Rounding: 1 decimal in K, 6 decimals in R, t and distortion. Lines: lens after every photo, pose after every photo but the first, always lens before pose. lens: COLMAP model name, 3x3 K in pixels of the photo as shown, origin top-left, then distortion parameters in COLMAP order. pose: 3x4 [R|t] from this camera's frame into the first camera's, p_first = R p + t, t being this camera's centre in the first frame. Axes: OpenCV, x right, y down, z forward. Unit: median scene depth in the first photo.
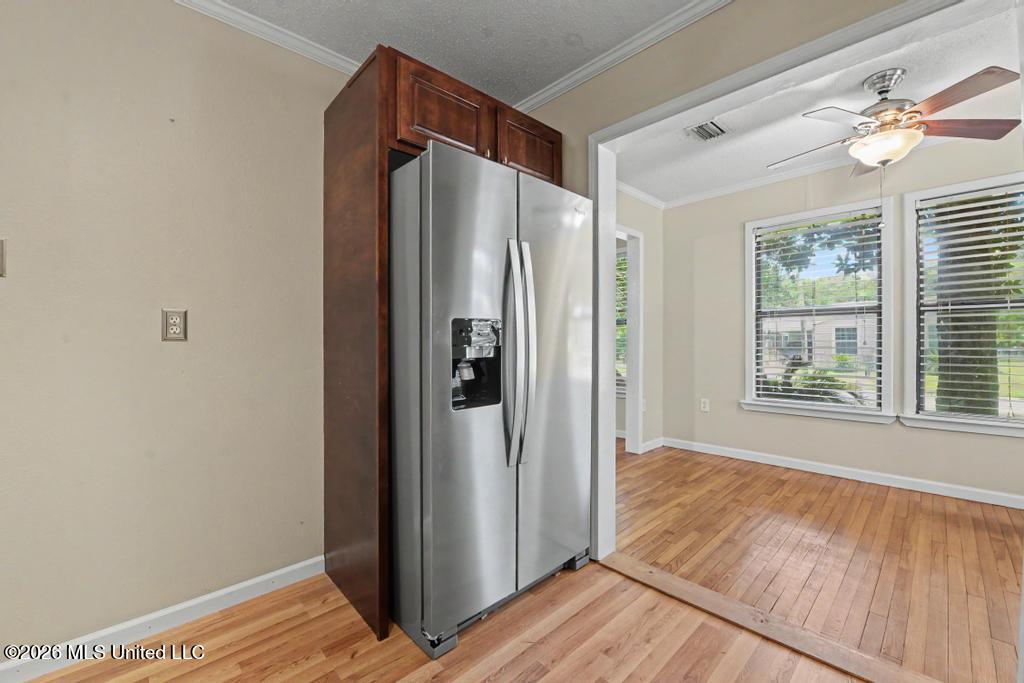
lens RADIAL K [[415.4, 0, 509.0], [0, 415.4, 343.0], [0, 0, 1]] dist [-0.017119, -0.001854]
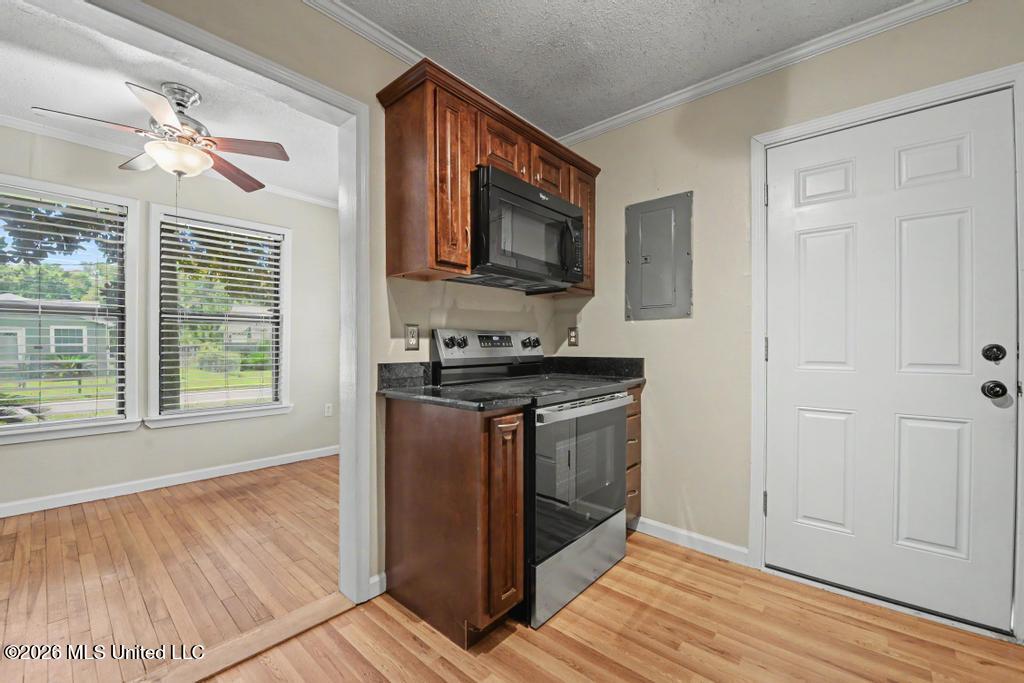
lens RADIAL K [[415.4, 0, 507.9], [0, 415.4, 346.3], [0, 0, 1]] dist [-0.017119, -0.001854]
pose [[-0.090468, 0.003454, 0.995893, -0.148394], [0.000981, 0.999994, -0.003379, 0.000346], [-0.995899, 0.000671, -0.090471, 0.211114]]
